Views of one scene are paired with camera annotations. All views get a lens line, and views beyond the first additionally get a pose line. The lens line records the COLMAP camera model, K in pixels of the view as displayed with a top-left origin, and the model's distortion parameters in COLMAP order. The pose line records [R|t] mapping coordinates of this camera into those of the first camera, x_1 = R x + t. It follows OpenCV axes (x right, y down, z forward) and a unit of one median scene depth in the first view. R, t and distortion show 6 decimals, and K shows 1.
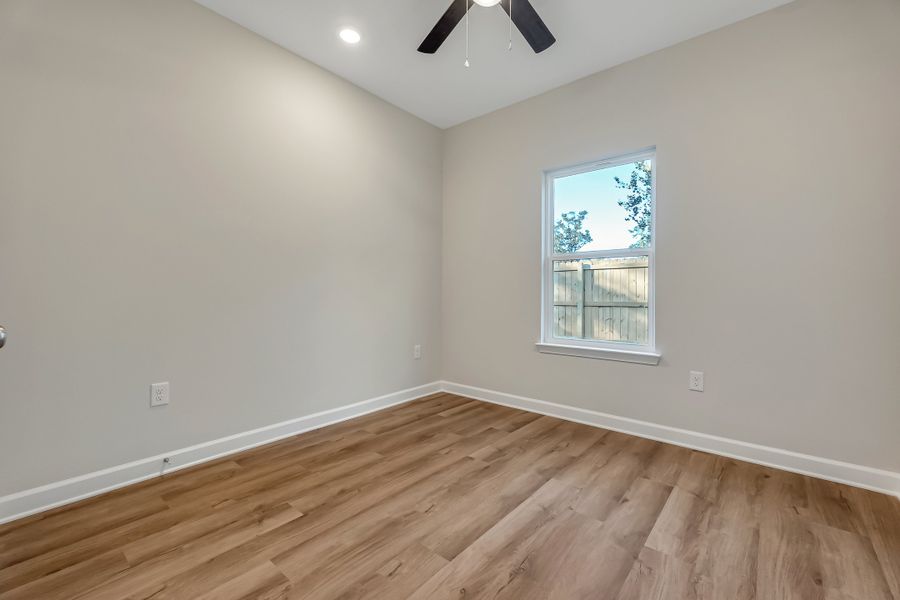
lens RADIAL K [[380.3, 0, 456.1], [0, 380.3, 292.6], [0, 0, 1]] dist [0.003785, 0.000165]
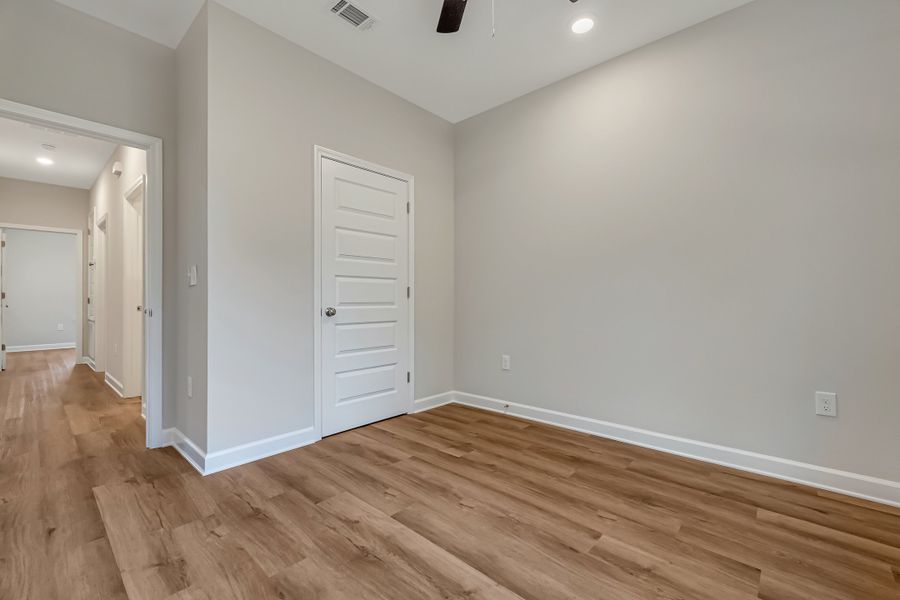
lens RADIAL K [[380.3, 0, 456.1], [0, 380.3, 292.6], [0, 0, 1]] dist [0.003785, 0.000165]
pose [[-0.035345, -0.021671, -0.999140, 0.830039], [0.005276, 0.999747, -0.021871, 0.006447], [0.999361, -0.006045, -0.035222, 0.855273]]
